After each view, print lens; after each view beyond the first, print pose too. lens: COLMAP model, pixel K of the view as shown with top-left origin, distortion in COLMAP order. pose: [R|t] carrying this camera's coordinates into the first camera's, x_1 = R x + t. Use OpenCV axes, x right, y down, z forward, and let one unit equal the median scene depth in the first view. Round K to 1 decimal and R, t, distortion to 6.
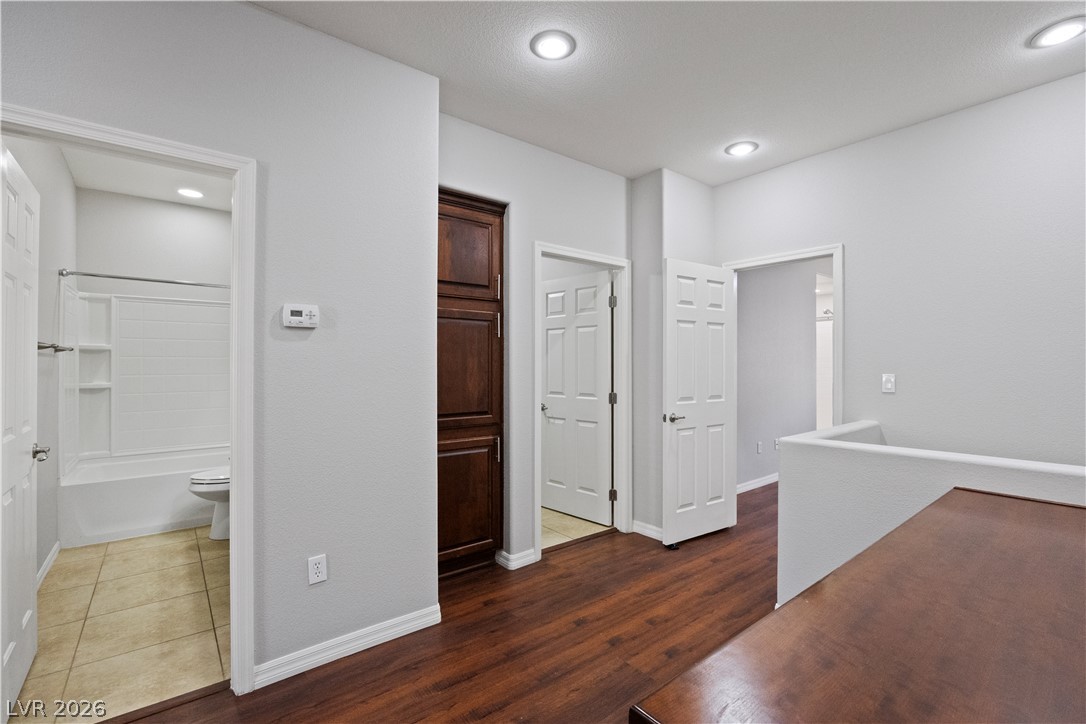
lens RADIAL K [[483.1, 0, 545.0], [0, 483.1, 359.1], [0, 0, 1]] dist [-0.013043, -0.001035]
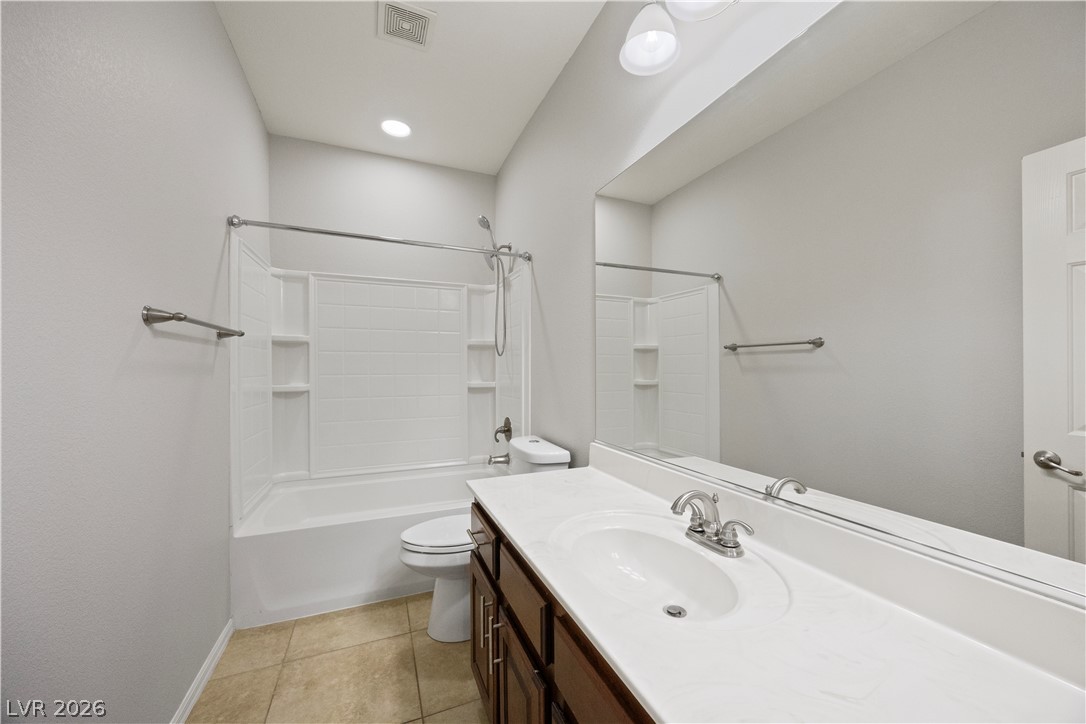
lens RADIAL K [[412.8, 0, 543.4], [0, 412.8, 368.1], [0, 0, 1]] dist [-0.003881, -0.000727]
pose [[0.960118, -0.001556, -0.279590, -0.371642], [0.004333, 0.999947, 0.009317, 0.019411], [0.279561, -0.010157, 0.960074, 0.485280]]
